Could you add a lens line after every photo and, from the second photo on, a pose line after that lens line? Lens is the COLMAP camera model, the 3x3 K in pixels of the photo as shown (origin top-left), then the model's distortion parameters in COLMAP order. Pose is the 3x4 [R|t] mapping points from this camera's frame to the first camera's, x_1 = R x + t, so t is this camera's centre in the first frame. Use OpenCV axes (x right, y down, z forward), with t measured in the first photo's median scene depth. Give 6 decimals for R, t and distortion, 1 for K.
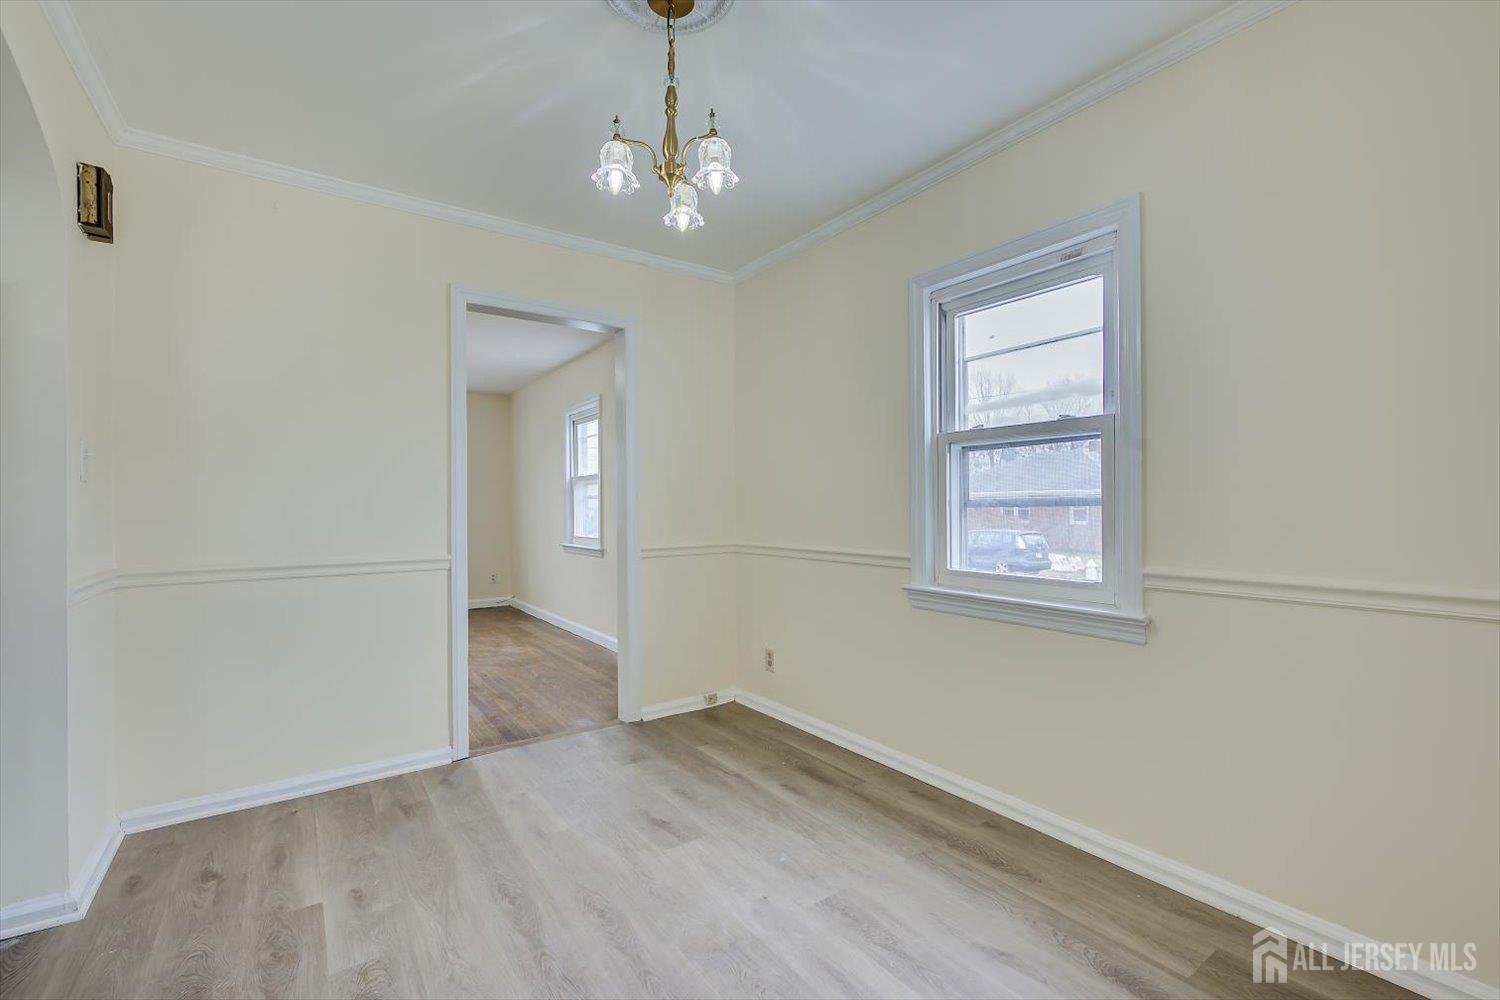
lens RADIAL K [[654.1, 0, 756.0], [0, 654.1, 508.7], [0, 0, 1]] dist [-0.000829, 0.000293]
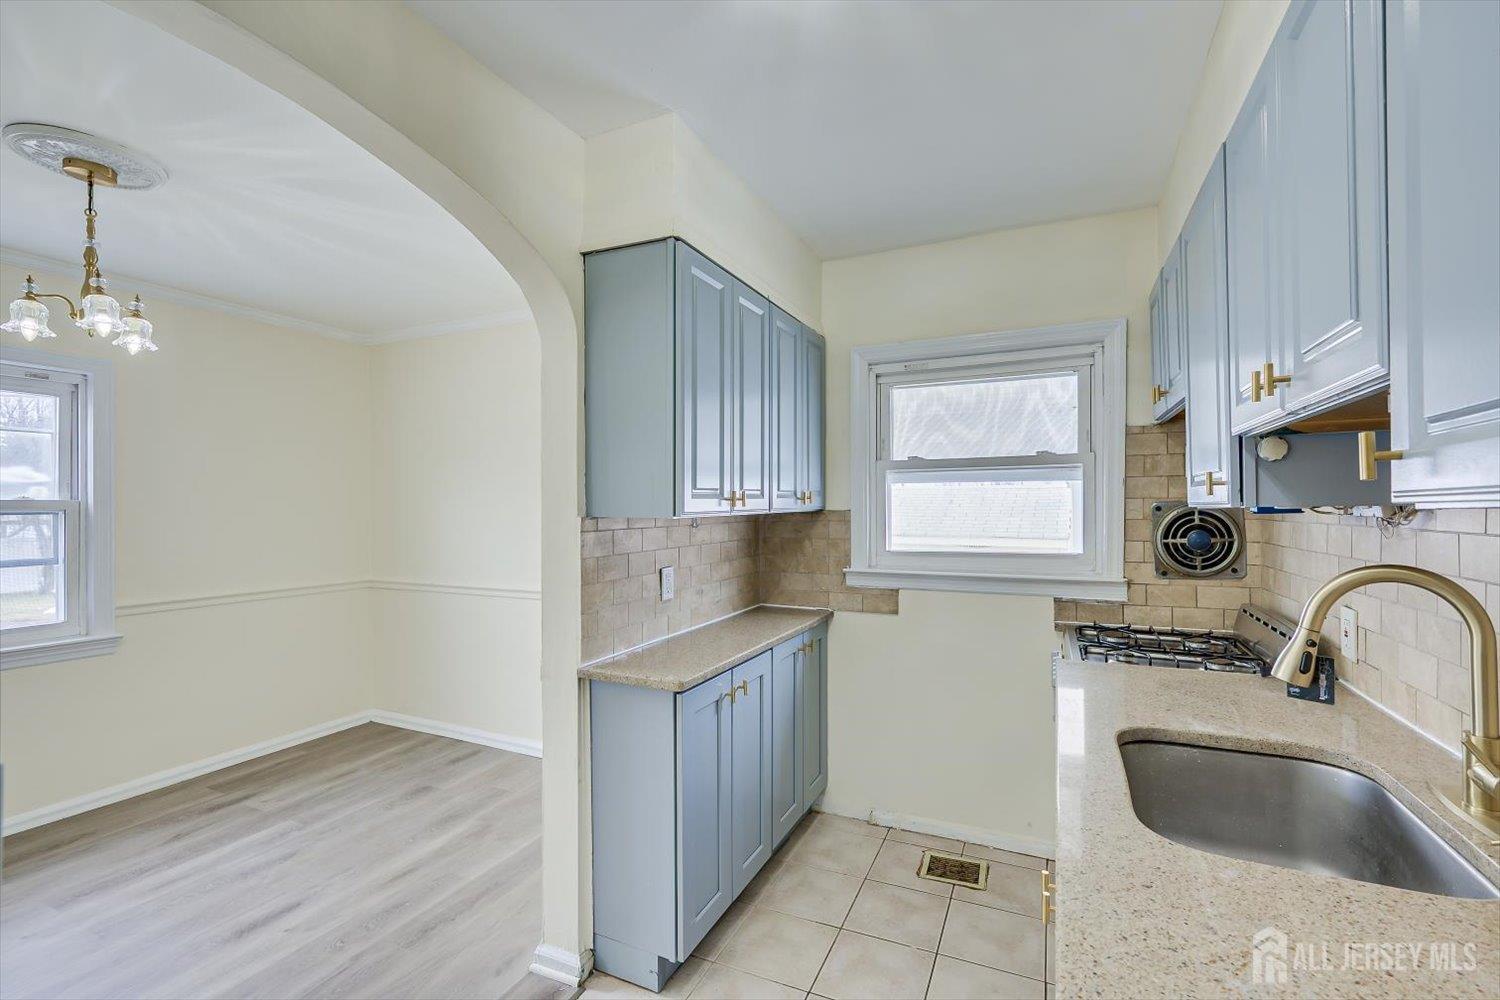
lens RADIAL K [[654.1, 0, 756.0], [0, 654.1, 508.7], [0, 0, 1]] dist [-0.000829, 0.000293]
pose [[-0.498297, 0.006058, 0.866985, -1.379219], [0.010830, 0.999941, -0.000762, -0.104815], [-0.866939, 0.009010, -0.498333, 0.414200]]
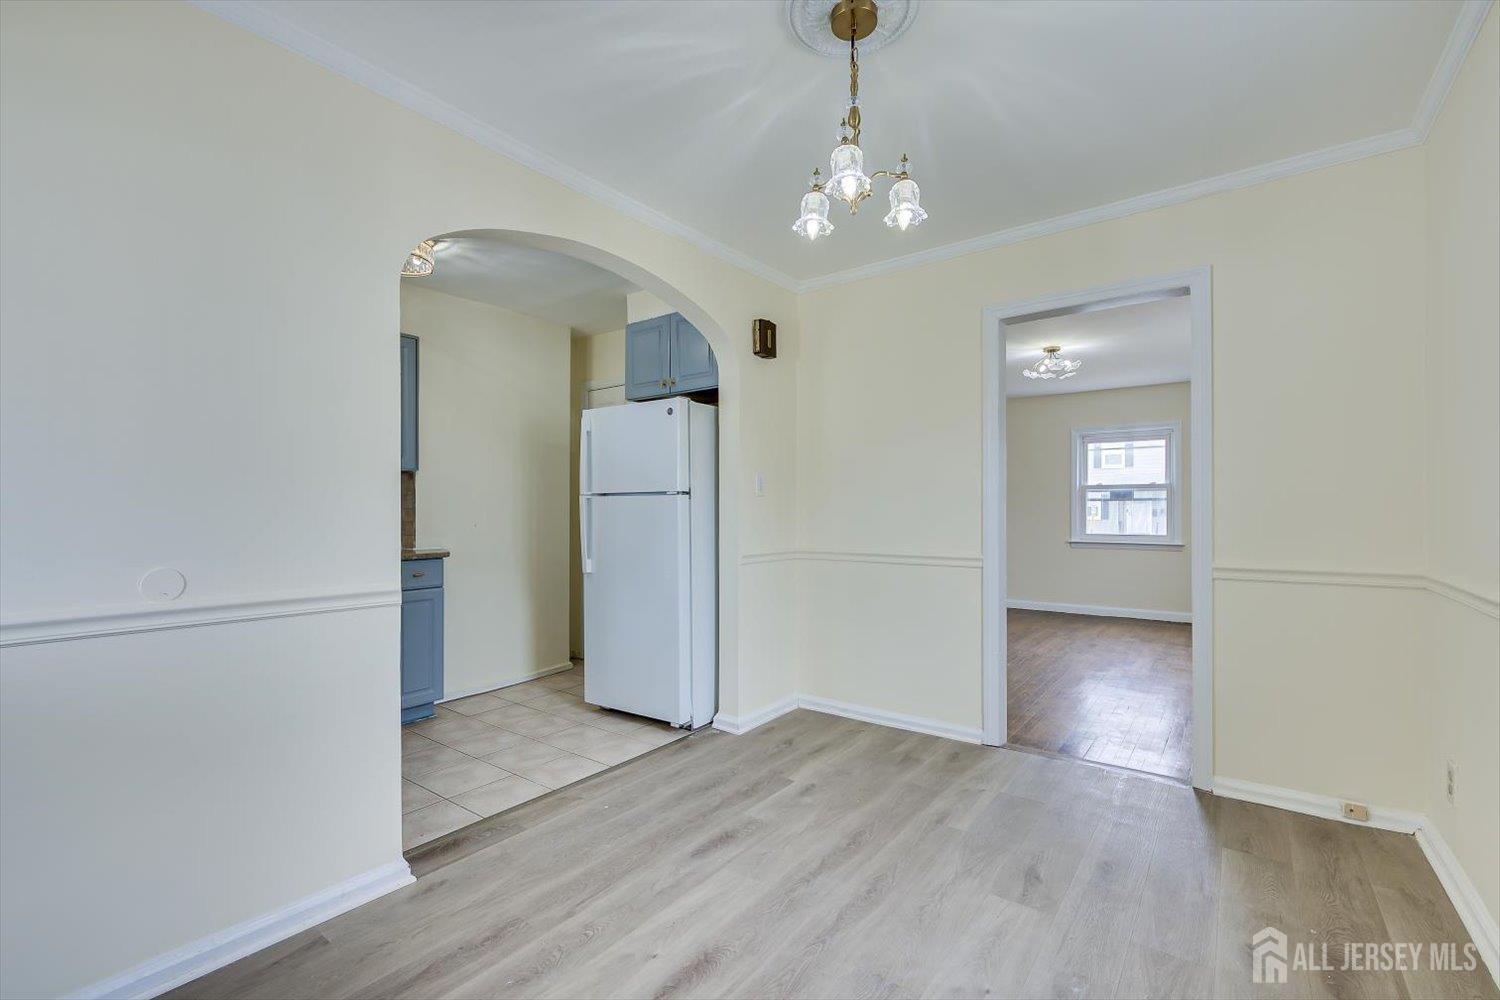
lens RADIAL K [[654.1, 0, 756.0], [0, 654.1, 508.7], [0, 0, 1]] dist [-0.000829, 0.000293]
pose [[0.300493, 0.002456, -0.953781, 0.625656], [-0.003321, 0.999993, 0.001528, -0.007699], [0.953778, 0.002708, 0.300499, 0.423894]]
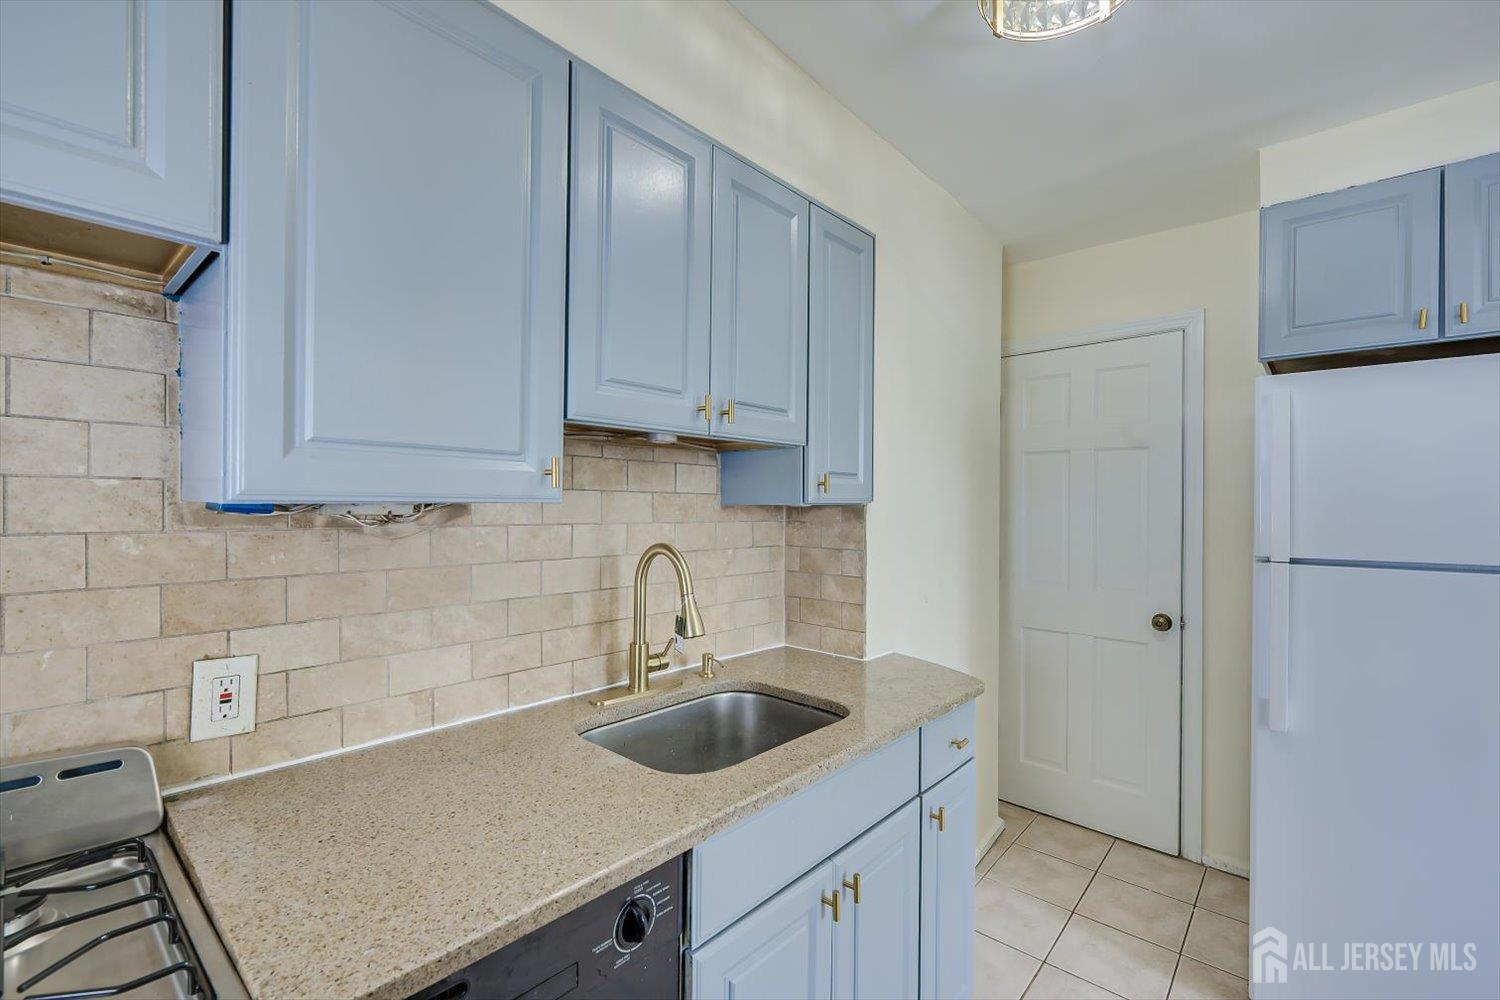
lens RADIAL K [[654.1, 0, 756.0], [0, 654.1, 508.7], [0, 0, 1]] dist [-0.000829, 0.000293]
pose [[0.231796, 0.010502, -0.972708, -0.514151], [-0.008194, 0.999927, 0.008844, -0.102566], [0.972730, 0.005920, 0.231866, -0.271976]]
